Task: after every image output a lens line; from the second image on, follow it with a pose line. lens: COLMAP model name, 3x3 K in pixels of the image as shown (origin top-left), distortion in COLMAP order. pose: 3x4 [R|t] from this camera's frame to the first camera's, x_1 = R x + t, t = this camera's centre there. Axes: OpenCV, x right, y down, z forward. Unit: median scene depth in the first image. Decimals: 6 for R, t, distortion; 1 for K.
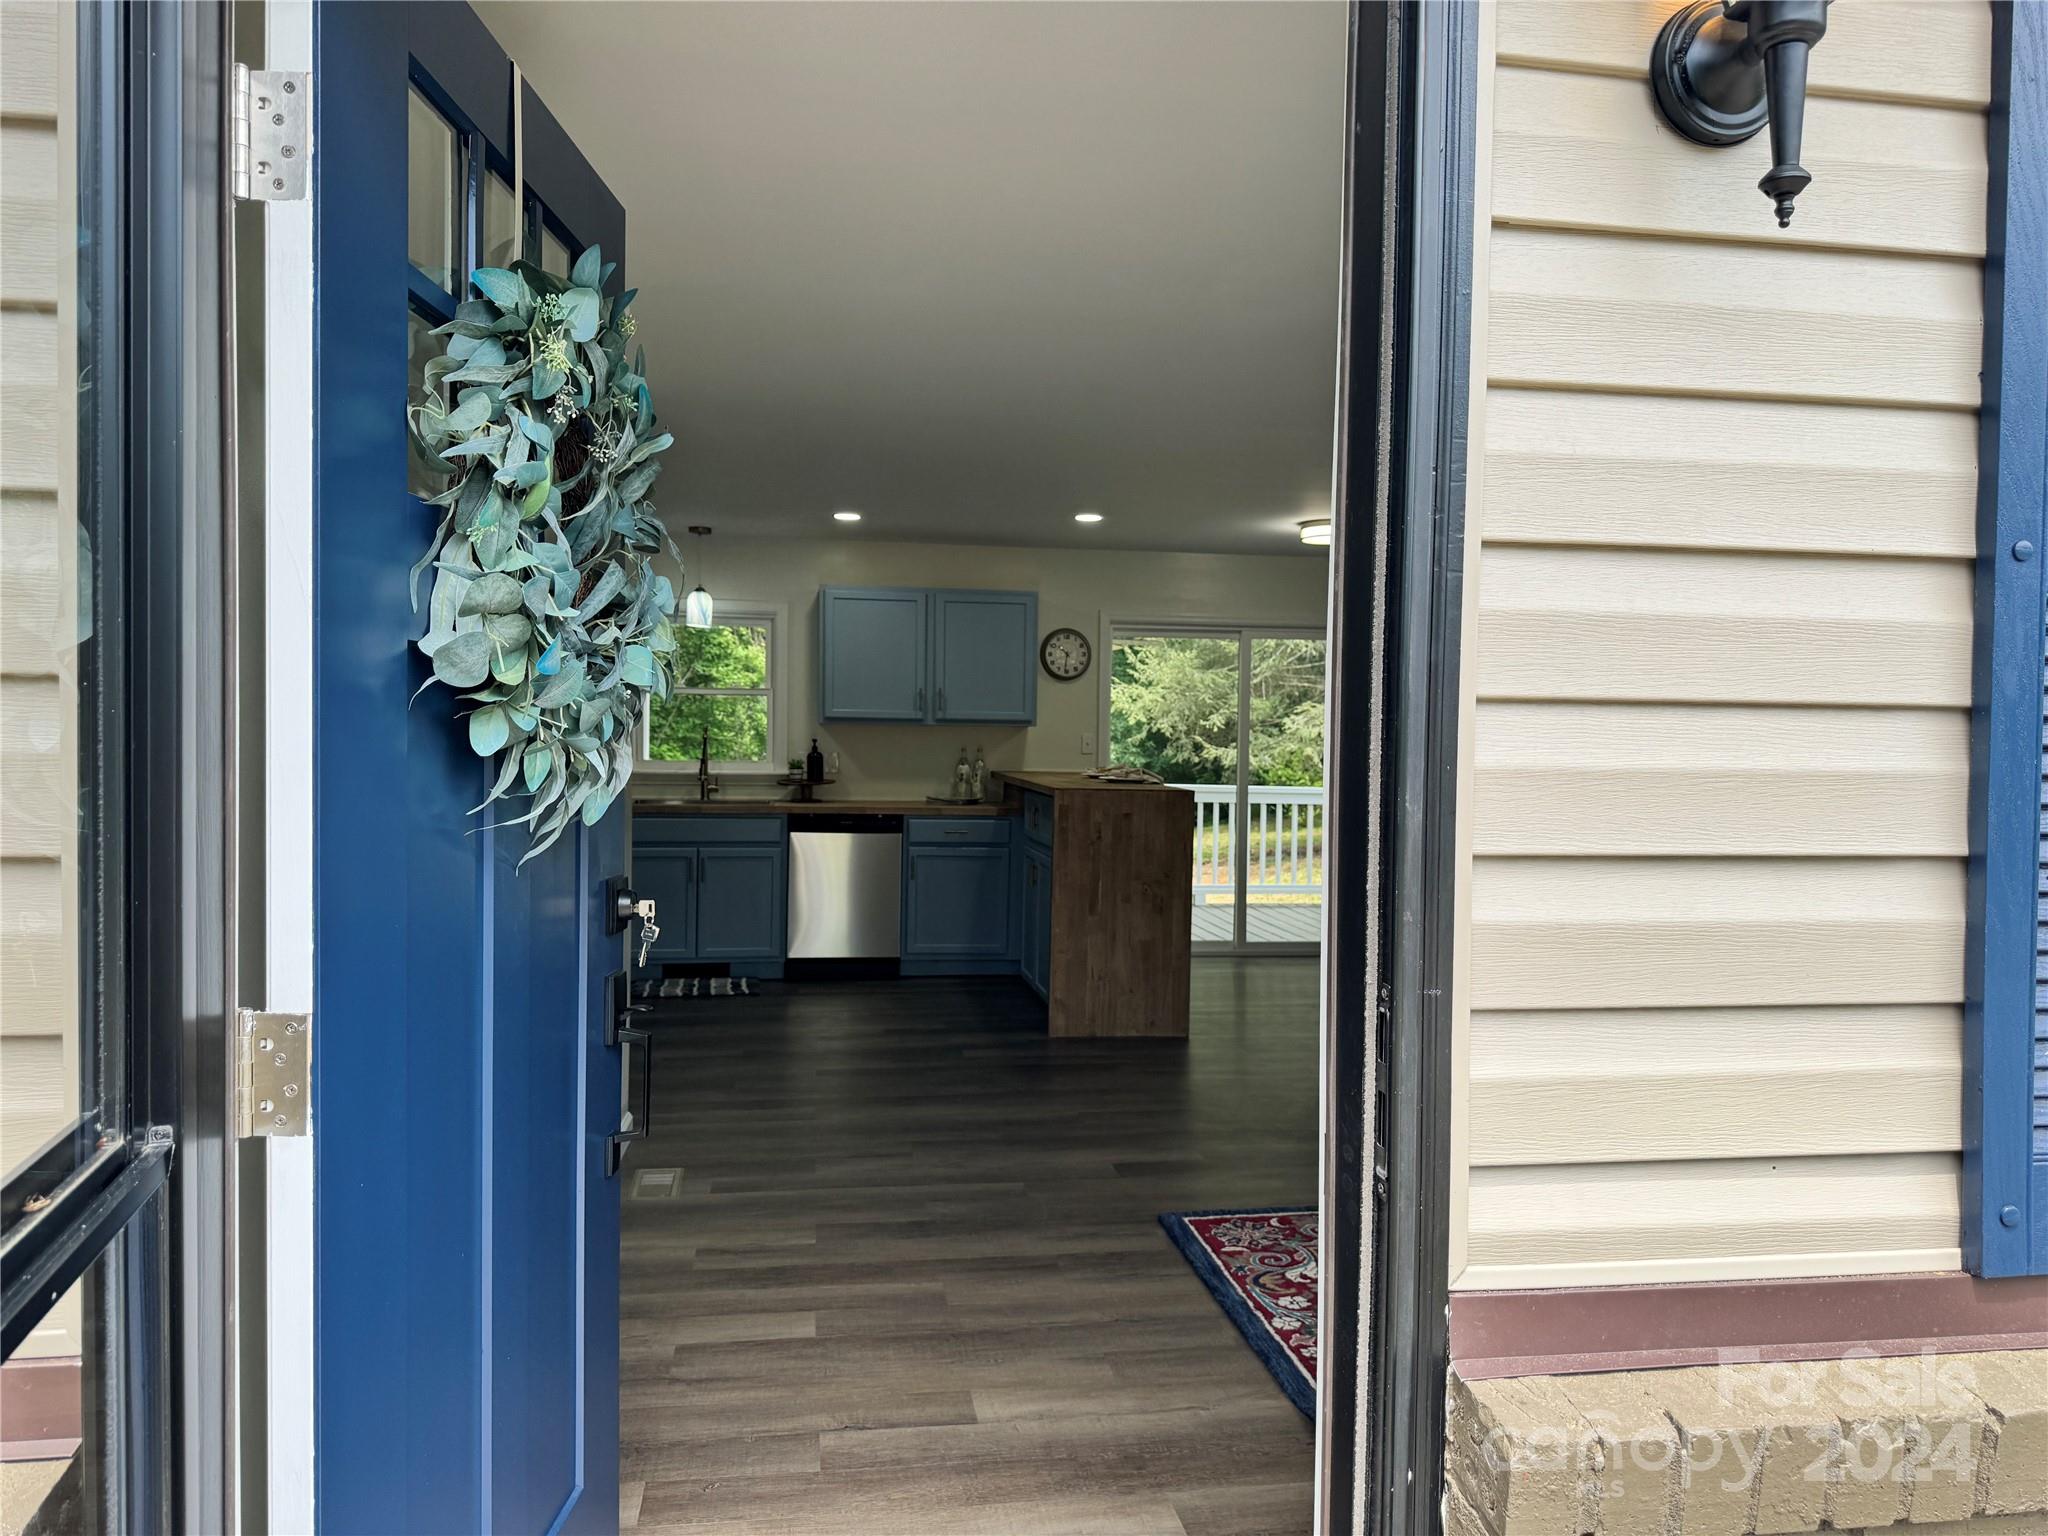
lens RADIAL K [[1434.4, 0, 1020.8], [0, 1434.4, 776.0], [0, 0, 1]] dist [0.108891, -0.151576]
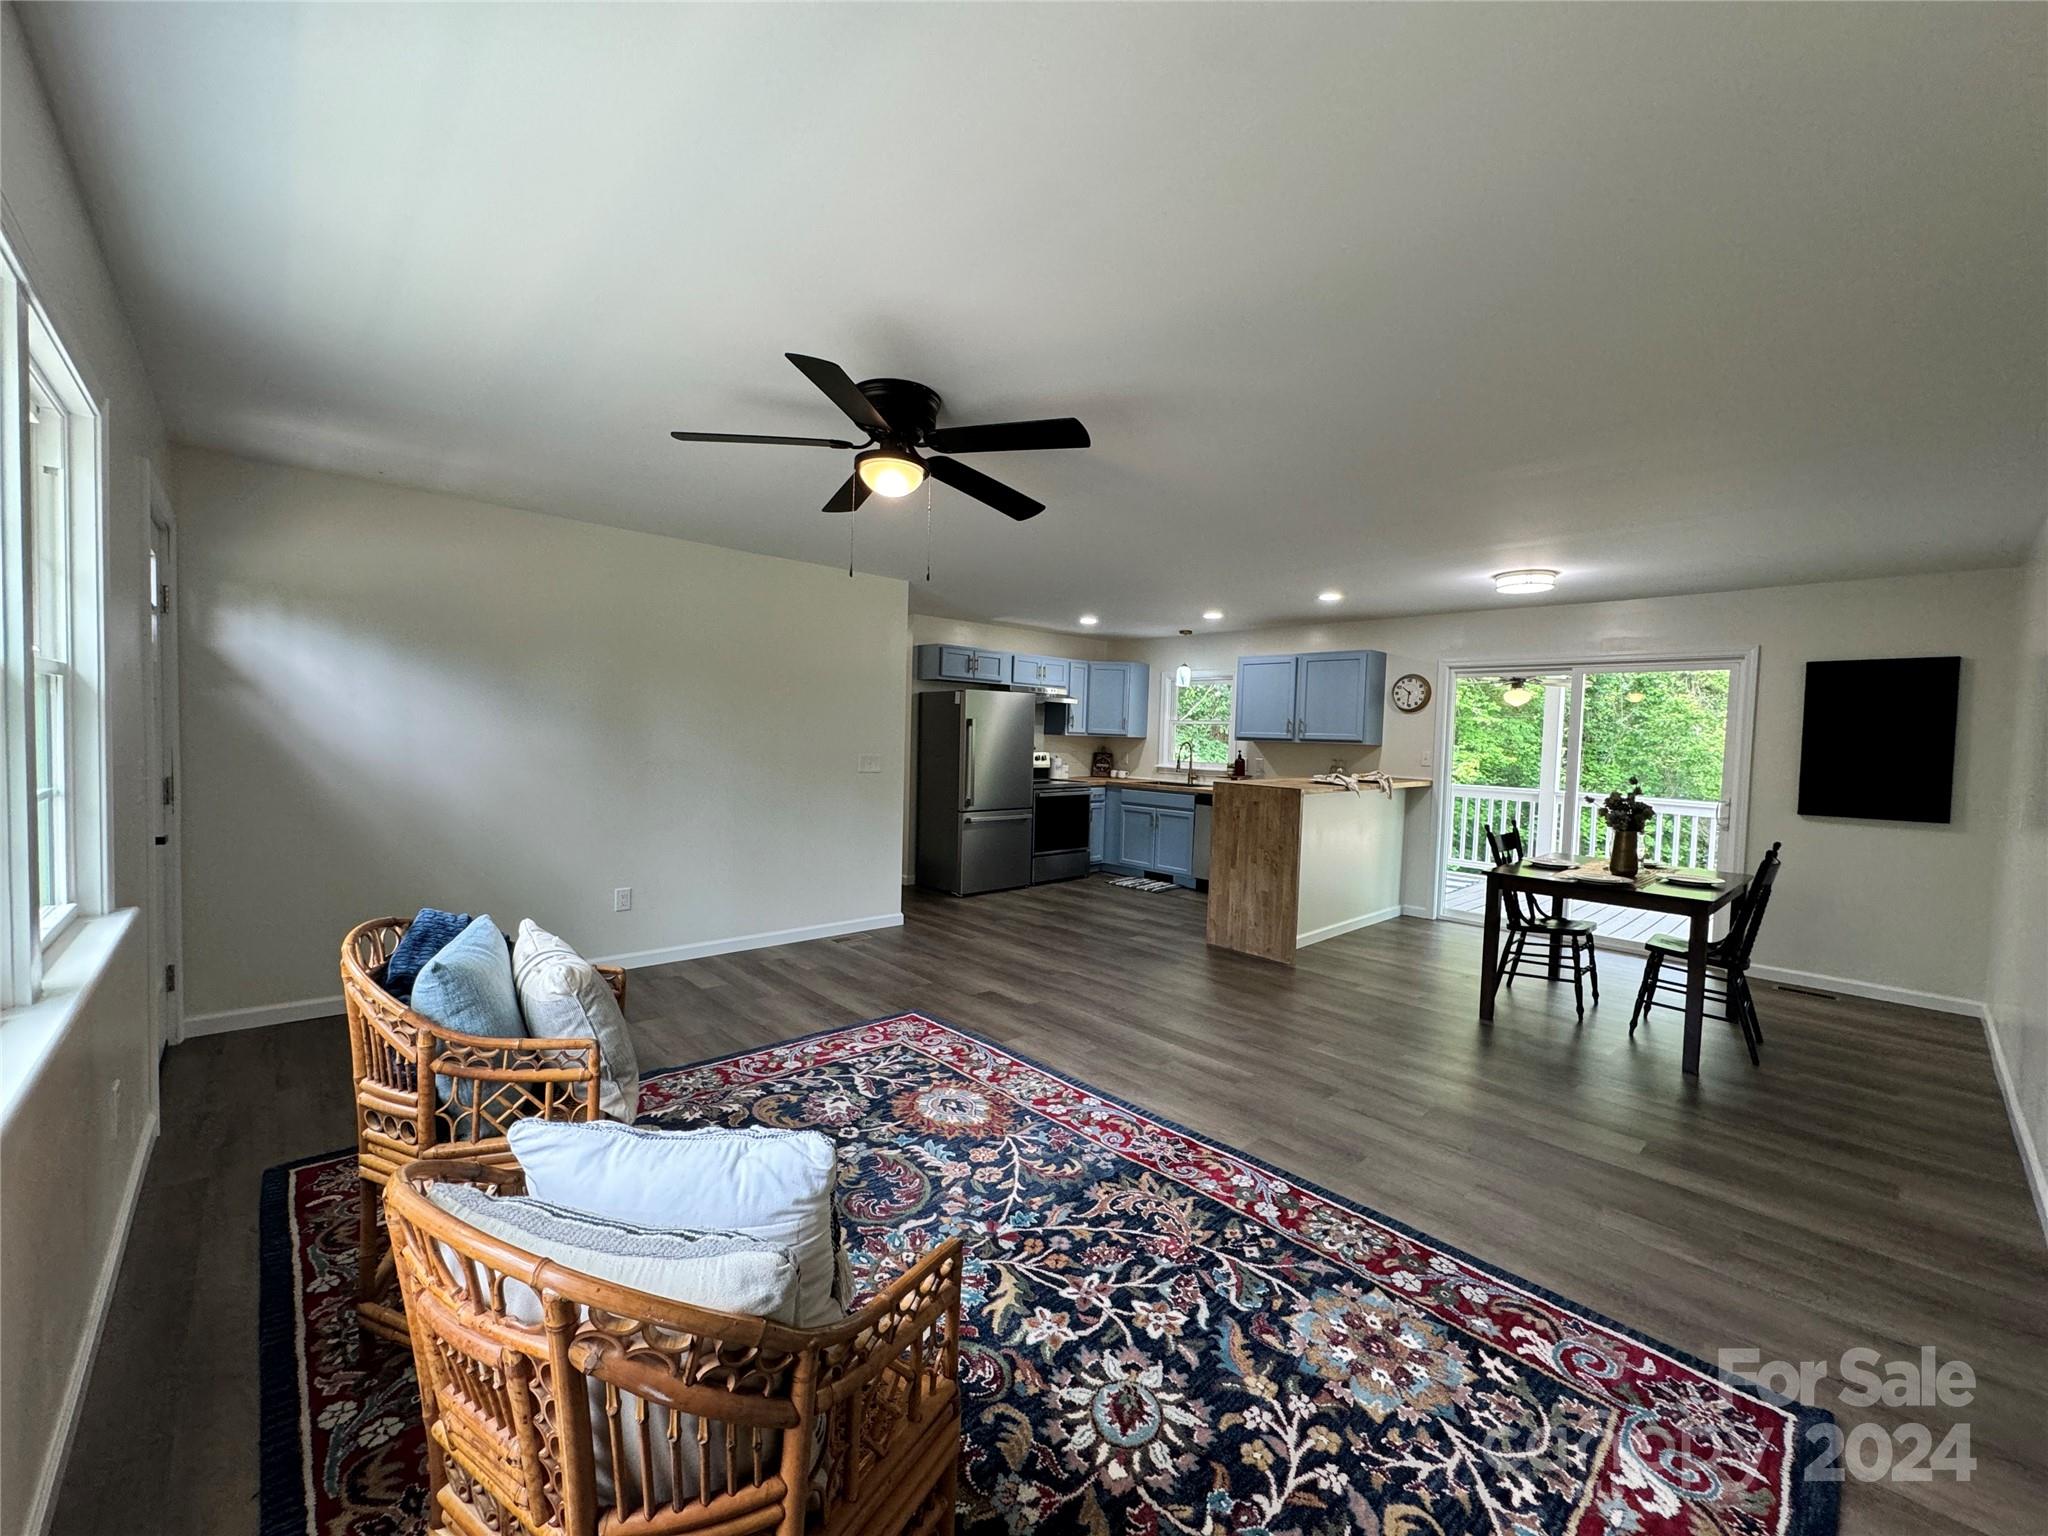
lens RADIAL K [[815.1, 0, 1023.8], [0, 815.1, 772.7], [0, 0, 1]] dist [-0.001731, -0.000100]
pose [[0.563804, 0.041331, -0.824874, 0.519927], [-0.046560, 0.998749, 0.018219, -0.006395], [0.824595, 0.028134, 0.565023, 0.283114]]
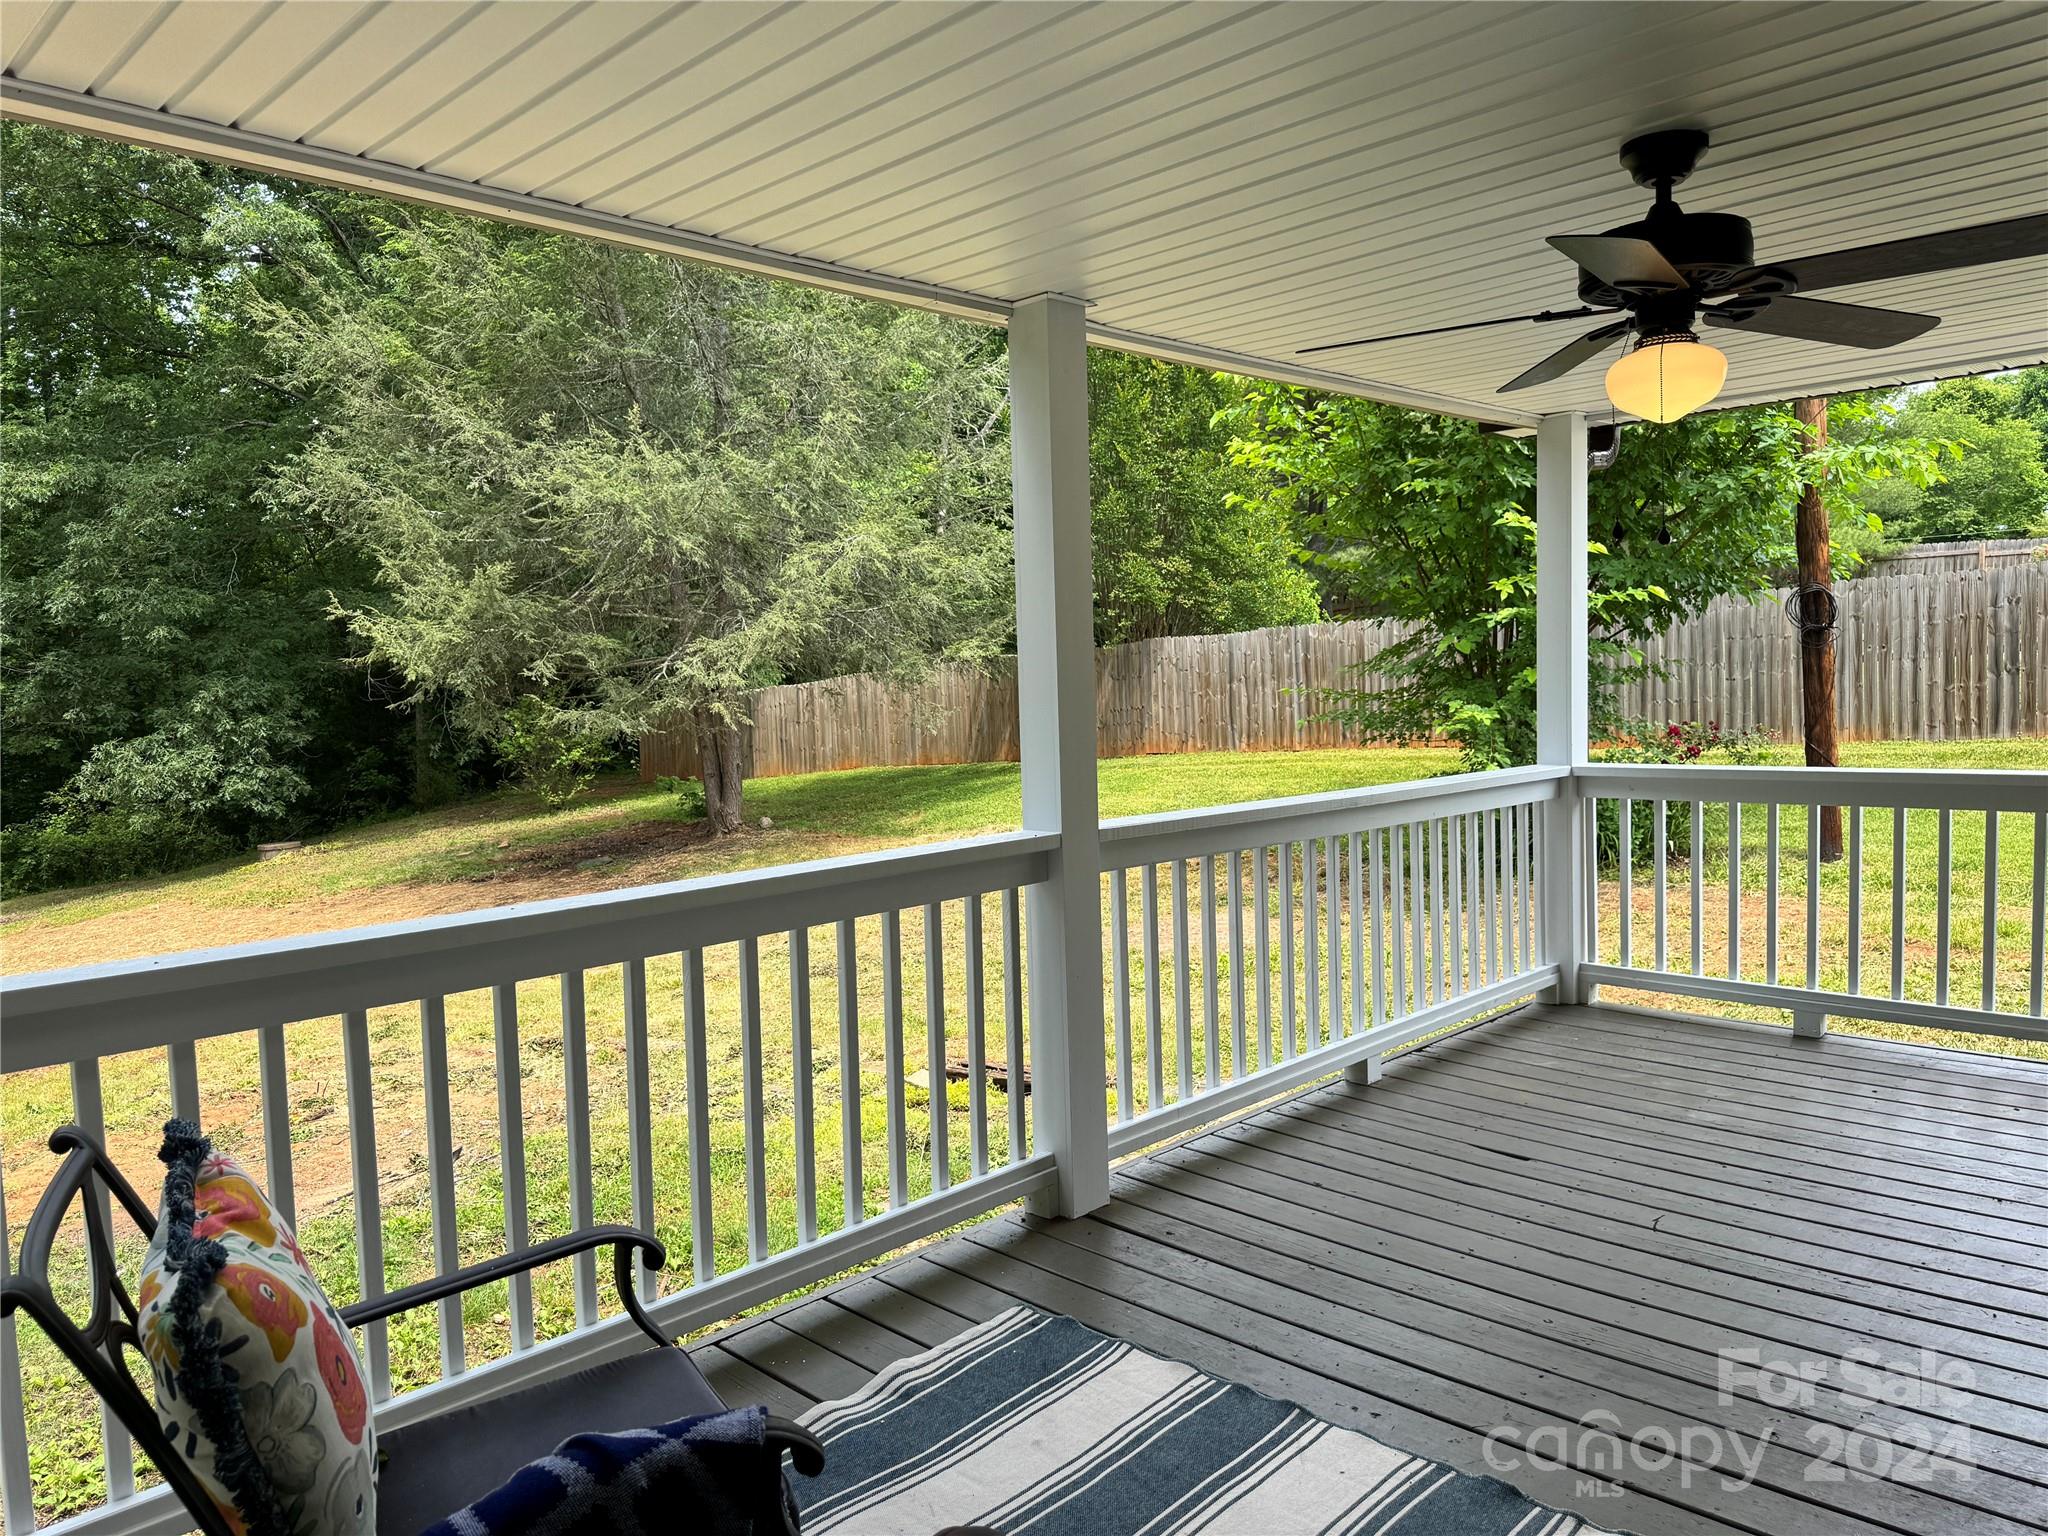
lens RADIAL K [[1434.4, 0, 1020.8], [0, 1434.4, 776.0], [0, 0, 1]] dist [0.108891, -0.151576]
pose [[0.796848, -0.087851, 0.597758, -0.361334], [0.067149, 0.996120, 0.056884, -0.046947], [-0.600436, -0.005189, 0.799656, 1.219358]]
